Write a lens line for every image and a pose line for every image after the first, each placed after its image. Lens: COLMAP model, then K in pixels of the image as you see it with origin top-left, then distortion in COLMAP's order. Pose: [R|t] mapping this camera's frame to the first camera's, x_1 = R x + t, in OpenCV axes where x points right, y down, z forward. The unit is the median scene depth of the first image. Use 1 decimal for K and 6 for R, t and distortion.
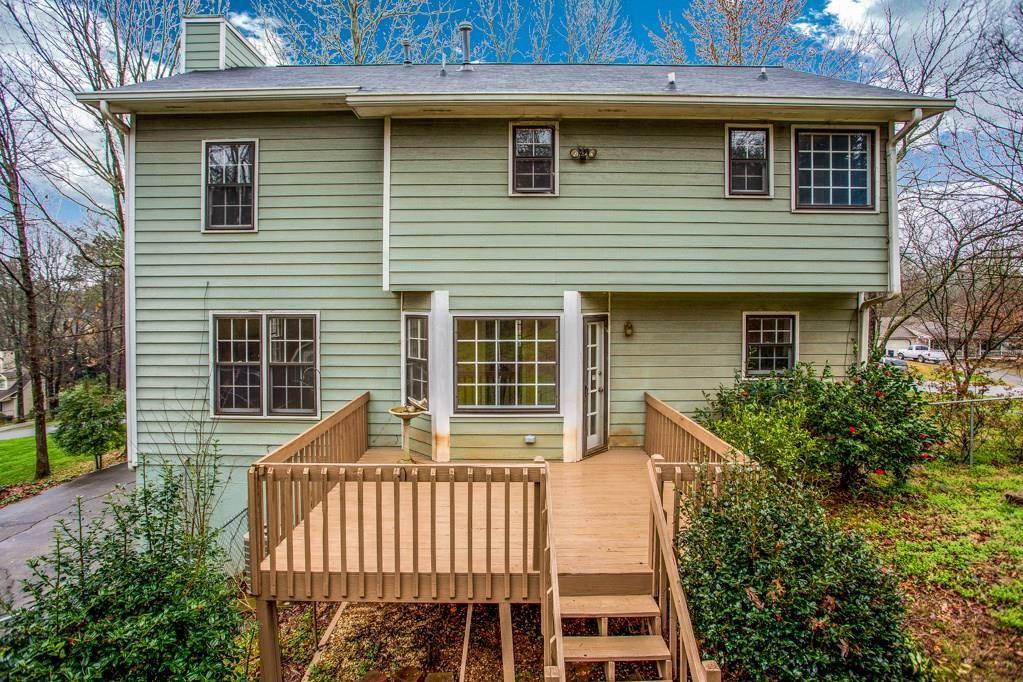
lens RADIAL K [[504.1, 0, 509.5], [0, 504.1, 347.4], [0, 0, 1]] dist [-0.020616, 0.002771]
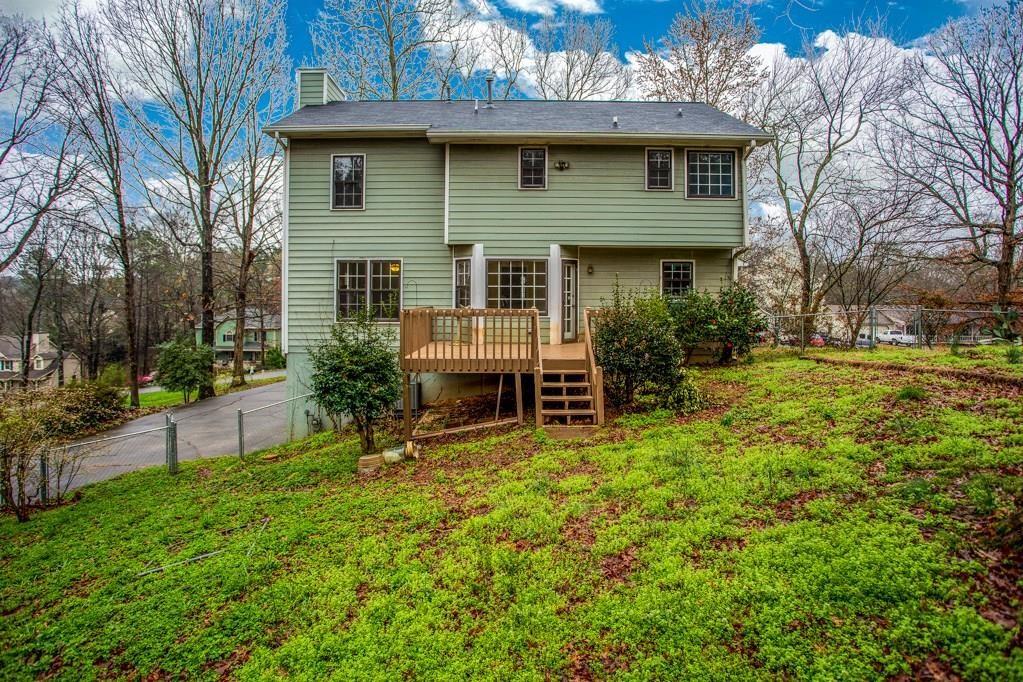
lens RADIAL K [[527.2, 0, 514.5], [0, 527.2, 336.6], [0, 0, 1]] dist [-0.026999, -0.001521]
pose [[0.999987, 0.003121, 0.004060, -0.019167], [-0.003030, 0.999748, -0.022238, 0.231804], [-0.004128, 0.022226, 0.999744, -0.749050]]
